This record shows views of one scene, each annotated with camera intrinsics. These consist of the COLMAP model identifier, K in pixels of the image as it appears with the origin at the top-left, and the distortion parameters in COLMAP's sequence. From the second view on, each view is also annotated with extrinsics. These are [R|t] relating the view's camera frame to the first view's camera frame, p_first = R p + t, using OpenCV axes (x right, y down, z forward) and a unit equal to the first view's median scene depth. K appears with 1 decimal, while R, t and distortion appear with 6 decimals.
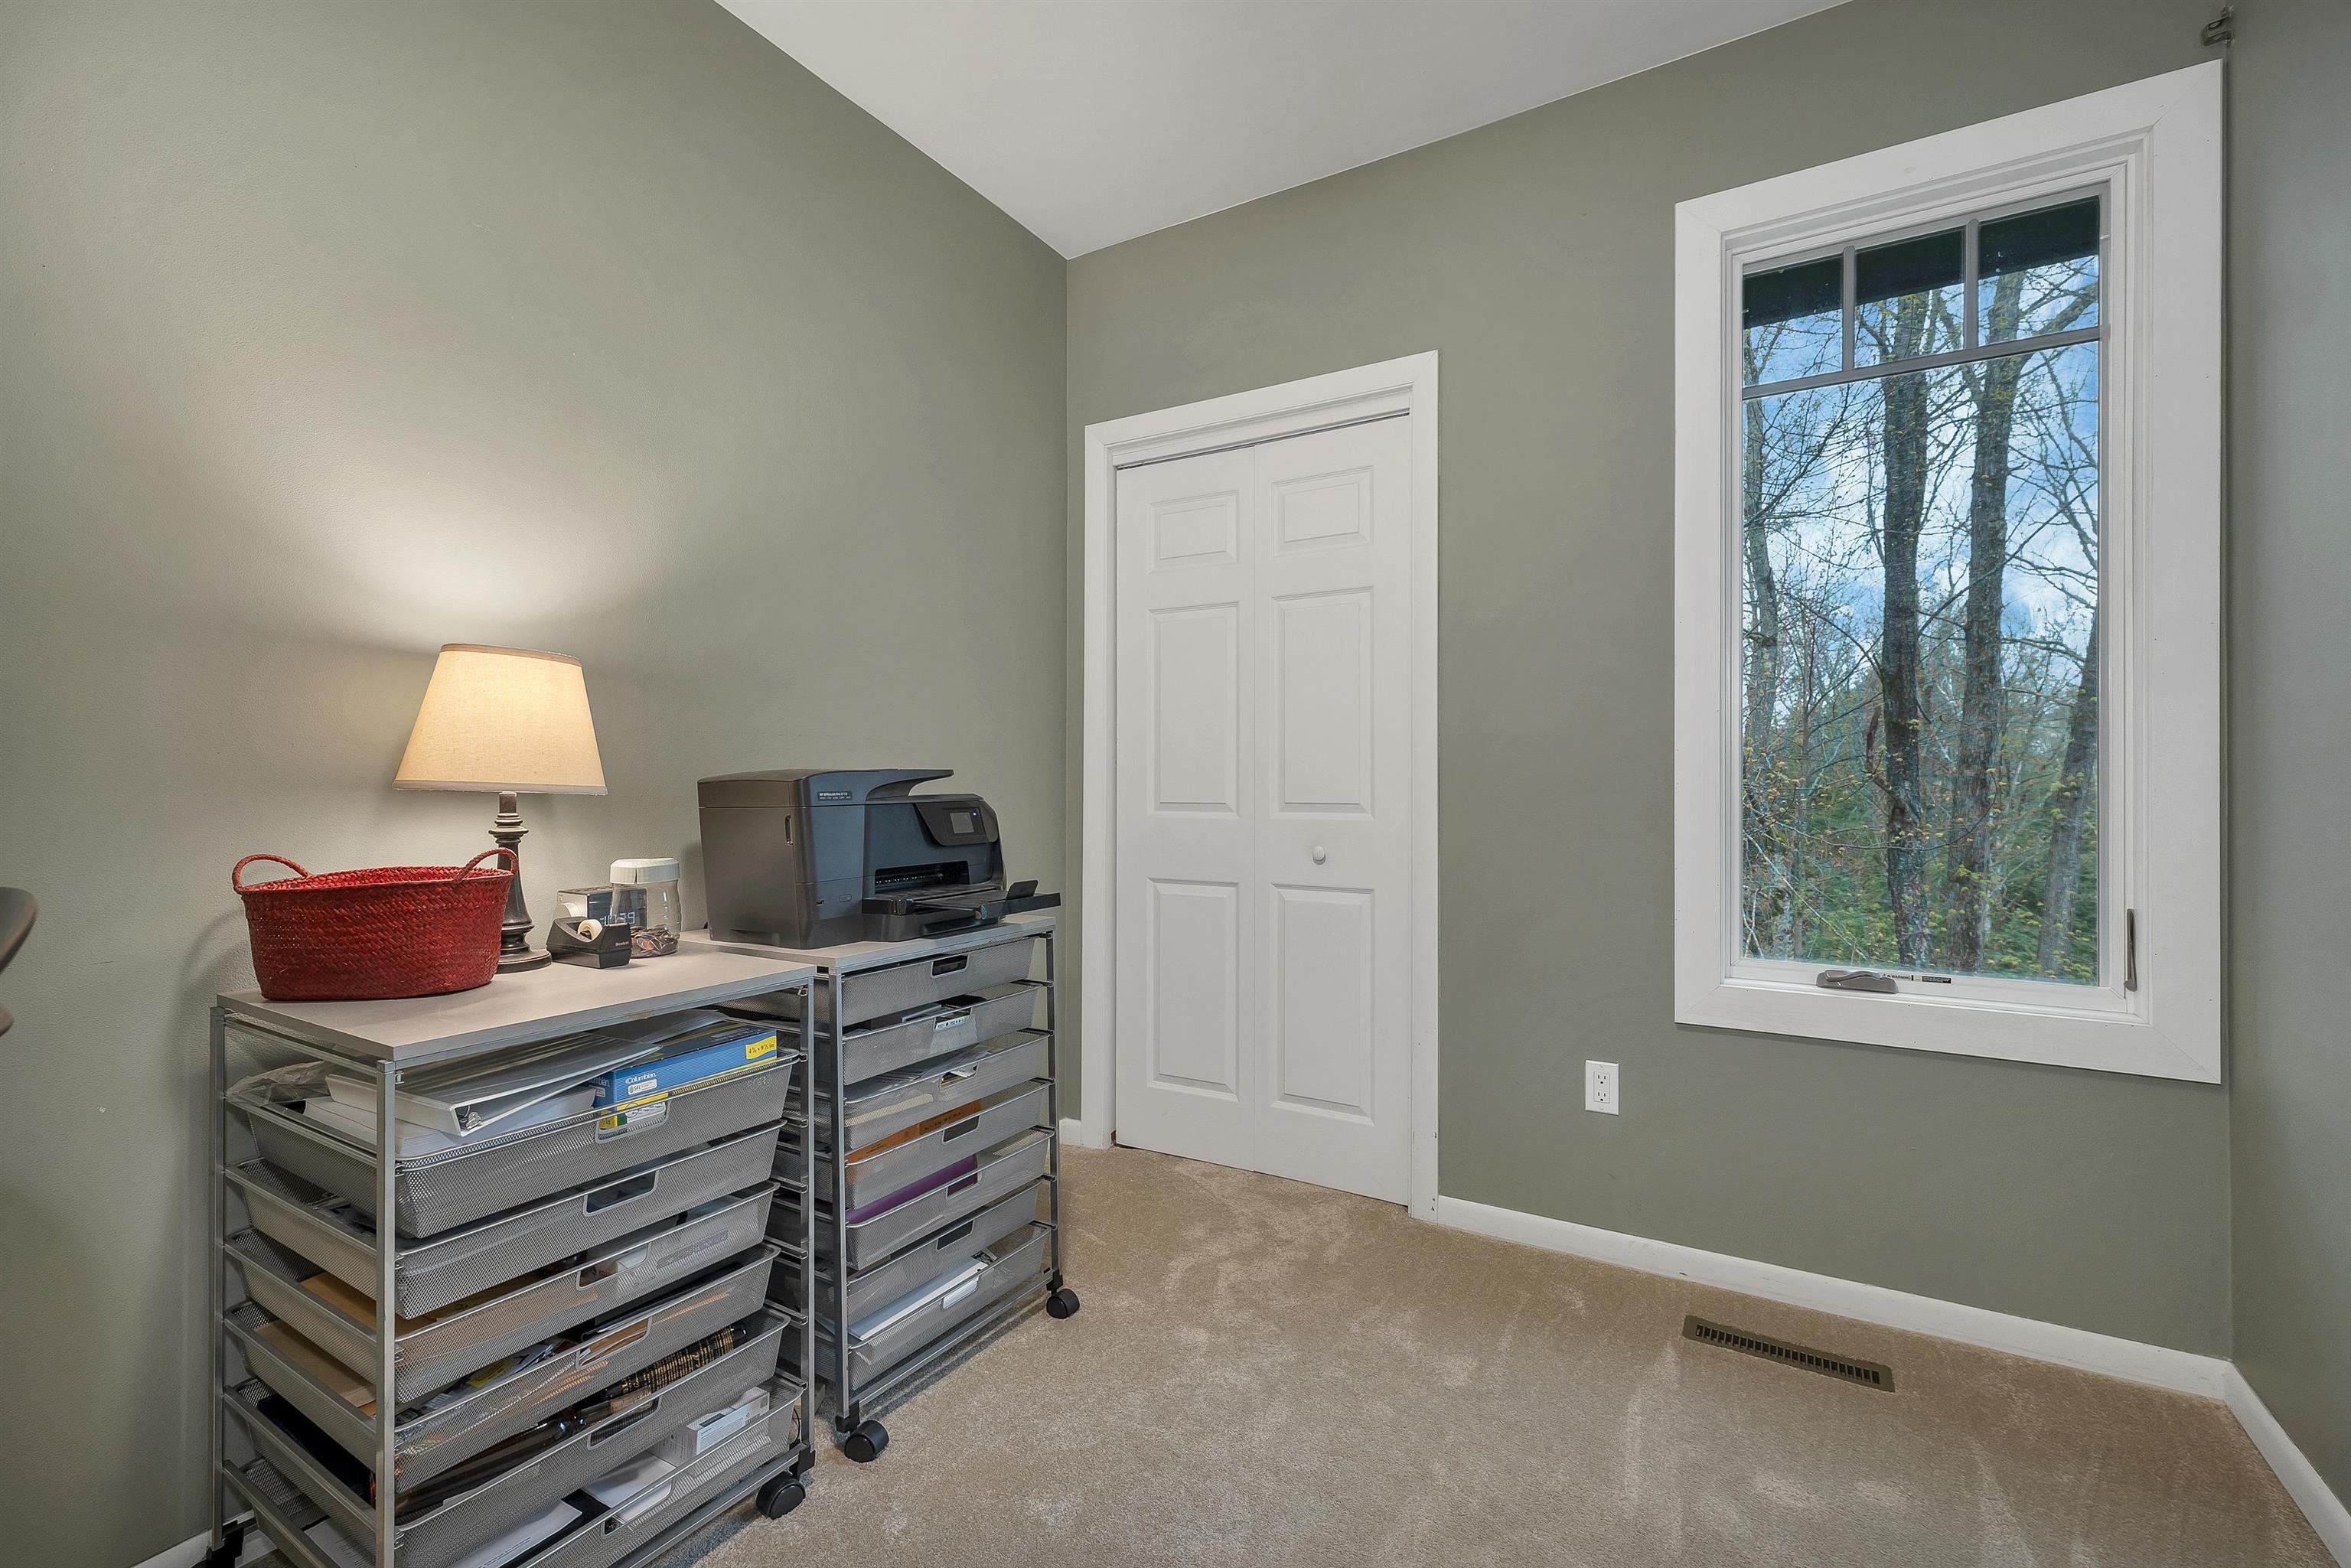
lens RADIAL K [[973.9, 0, 1175.3], [0, 973.9, 811.8], [0, 0, 1]] dist [0.002706, 0.000018]
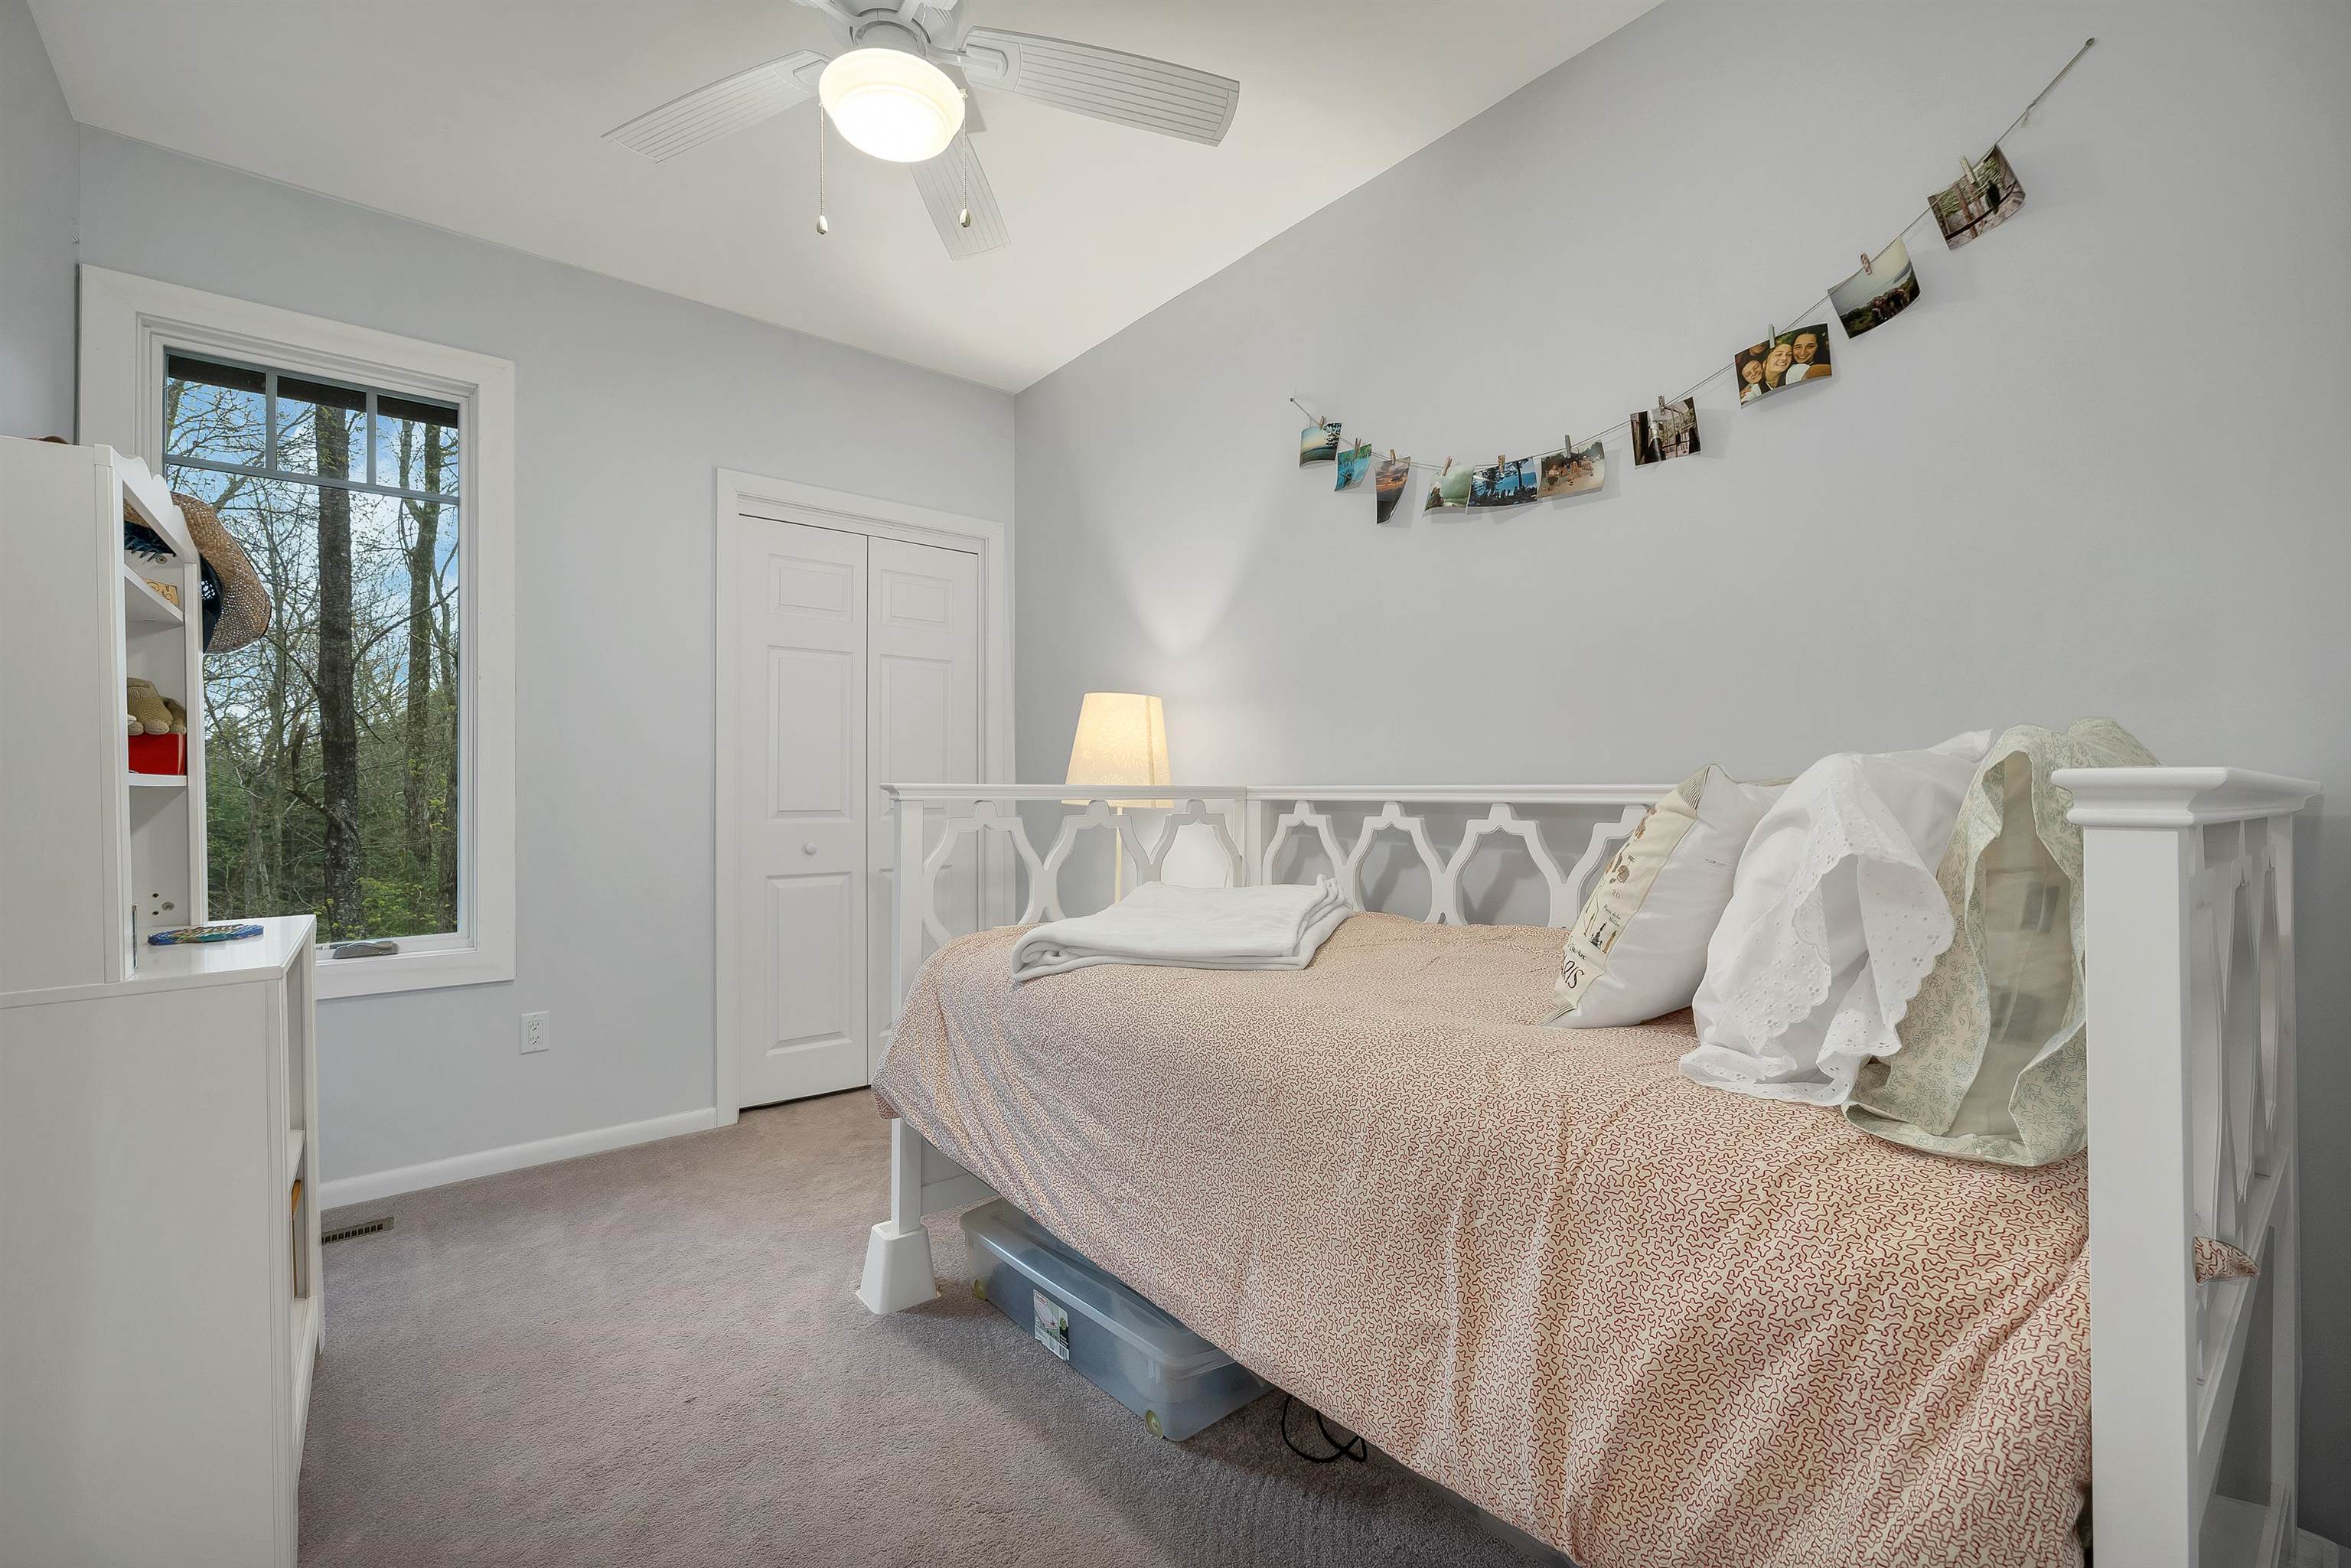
lens RADIAL K [[973.9, 0, 1175.3], [0, 973.9, 811.8], [0, 0, 1]] dist [0.002706, 0.000018]
pose [[0.223770, 0.004494, 0.974632, -0.061921], [0.015517, 0.999846, -0.008173, 0.003296], [-0.974518, 0.016952, 0.223666, -0.093455]]
